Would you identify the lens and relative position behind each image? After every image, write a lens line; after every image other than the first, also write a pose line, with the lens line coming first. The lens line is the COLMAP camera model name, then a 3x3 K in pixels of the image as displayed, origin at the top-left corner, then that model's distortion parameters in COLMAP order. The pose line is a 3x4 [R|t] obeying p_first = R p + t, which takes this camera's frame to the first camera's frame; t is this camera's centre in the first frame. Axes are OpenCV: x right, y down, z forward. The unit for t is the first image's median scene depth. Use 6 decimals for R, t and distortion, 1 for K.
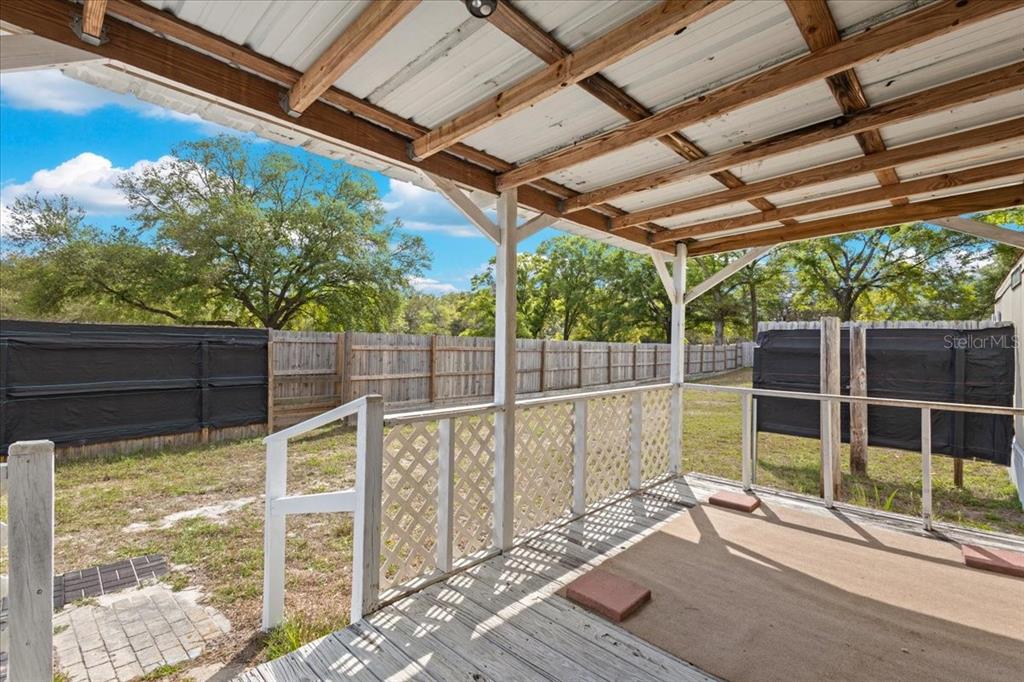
lens RADIAL K [[465.7, 0, 512.0], [0, 465.7, 341.0], [0, 0, 1]] dist [0.001890, -0.000010]
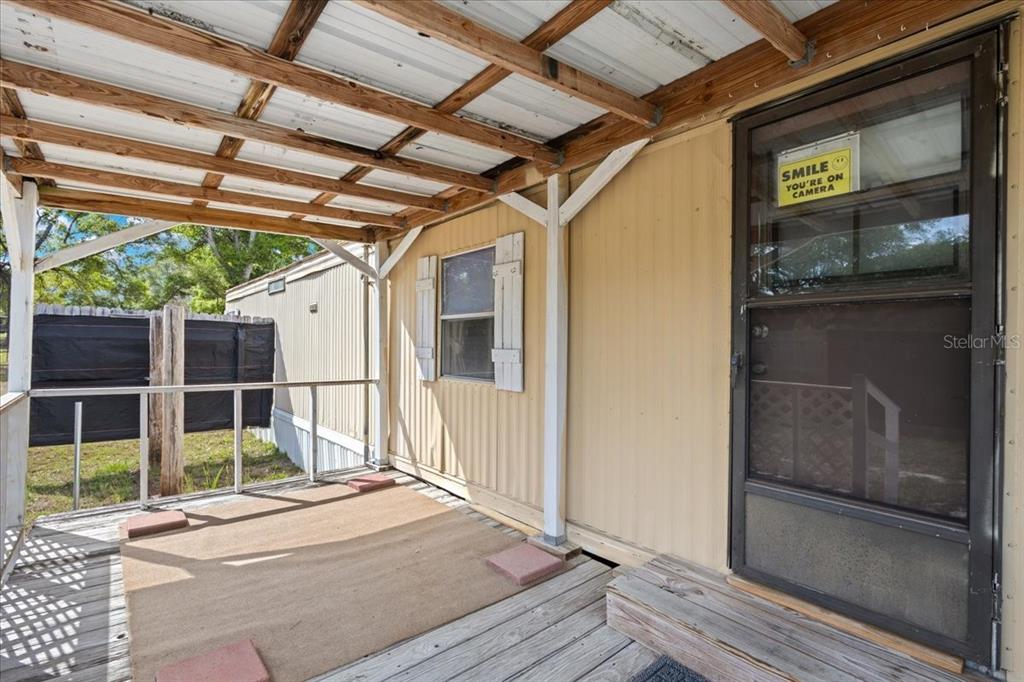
lens RADIAL K [[471.0, 0, 510.2], [0, 471.0, 347.5], [0, 0, 1]] dist [-0.000301, -0.001031]
pose [[0.120014, -0.019454, 0.992582, -0.293123], [-0.019187, 0.999576, 0.021911, -0.000209], [-0.992587, -0.021674, 0.119590, 0.296750]]
